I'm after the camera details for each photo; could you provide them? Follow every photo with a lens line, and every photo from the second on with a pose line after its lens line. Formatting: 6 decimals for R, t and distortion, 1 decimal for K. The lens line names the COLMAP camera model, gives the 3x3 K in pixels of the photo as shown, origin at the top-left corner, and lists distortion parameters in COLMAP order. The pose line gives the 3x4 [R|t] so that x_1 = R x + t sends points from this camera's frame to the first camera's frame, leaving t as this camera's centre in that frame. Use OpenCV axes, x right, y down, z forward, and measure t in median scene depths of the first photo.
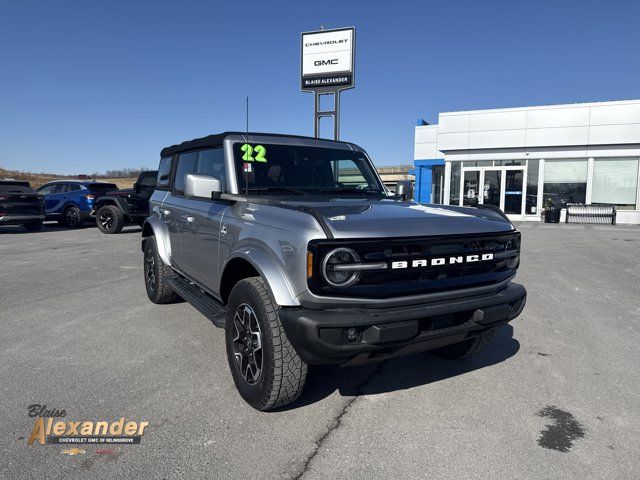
lens RADIAL K [[460.0, 0, 339.0], [0, 460.0, 235.0], [0, 0, 1]] dist [0.051488, -0.014447]
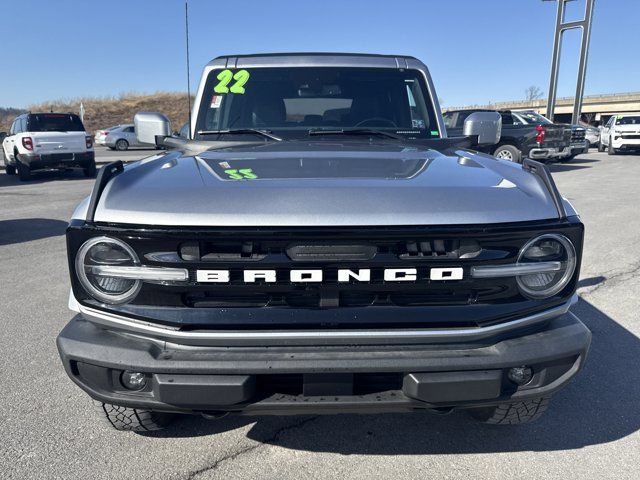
lens RADIAL K [[460.0, 0, 318.5], [0, 460.0, 241.1], [0, 0, 1]] dist [0.051488, -0.014447]
pose [[0.863629, 0.104546, -0.493169, 0.458186], [-0.032398, 0.987748, 0.152656, -0.057461], [0.503086, -0.115860, 0.856435, 0.547204]]
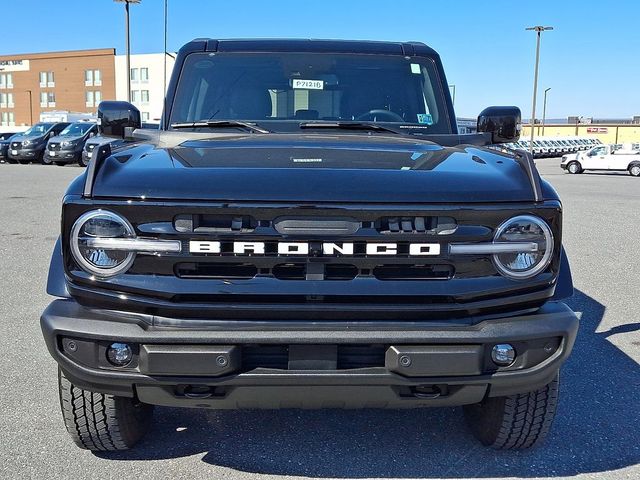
lens RADIAL K [[574.2, 0, 321.5], [0, 574.2, 222.4], [0, 0, 1]] dist [0.112355, 0.008539]
pose [[0.871077, 0.081960, -0.484259, 0.550733], [-0.049358, 0.995595, 0.079719, -0.028134], [0.488660, -0.045540, 0.871285, 0.404826]]
